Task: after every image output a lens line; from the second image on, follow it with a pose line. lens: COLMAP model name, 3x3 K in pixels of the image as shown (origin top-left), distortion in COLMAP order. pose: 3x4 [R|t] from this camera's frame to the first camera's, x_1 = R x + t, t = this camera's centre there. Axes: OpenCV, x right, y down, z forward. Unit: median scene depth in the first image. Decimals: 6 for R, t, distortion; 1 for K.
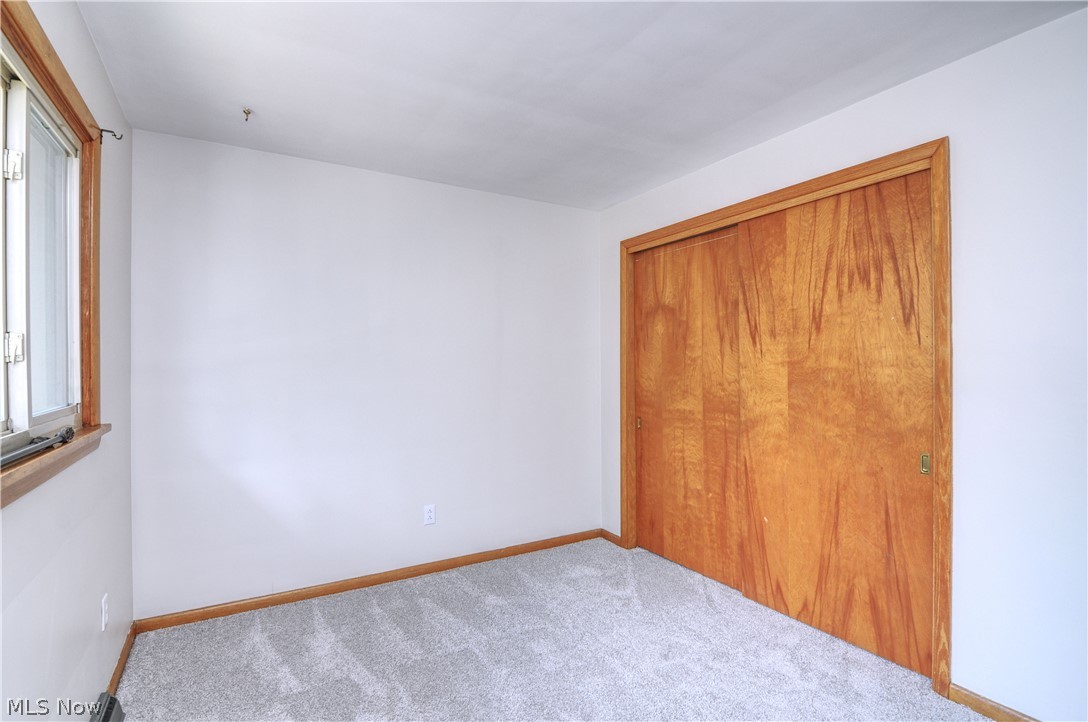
lens RADIAL K [[523.1, 0, 544.8], [0, 523.1, 364.4], [0, 0, 1]] dist [-0.007484, -0.007940]
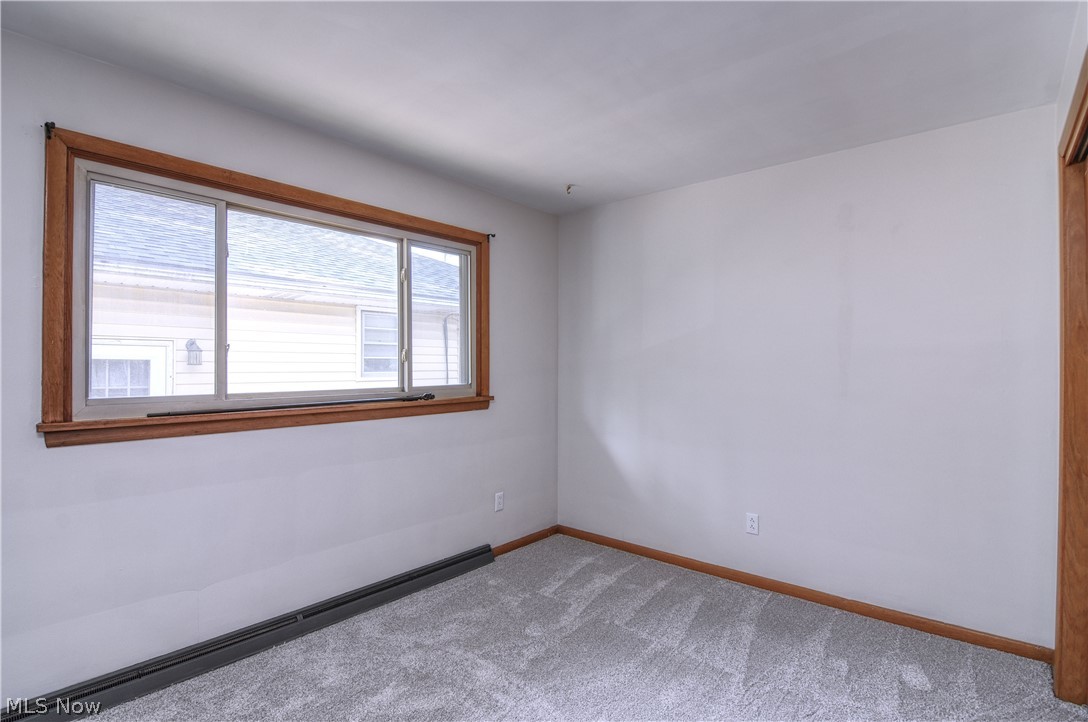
lens RADIAL K [[523.1, 0, 544.8], [0, 523.1, 364.4], [0, 0, 1]] dist [-0.007484, -0.007940]
pose [[0.318937, 0.002275, -0.947773, 0.636616], [-0.005283, 0.999986, 0.000623, 0.001550], [0.947761, 0.004808, 0.318945, 0.394558]]
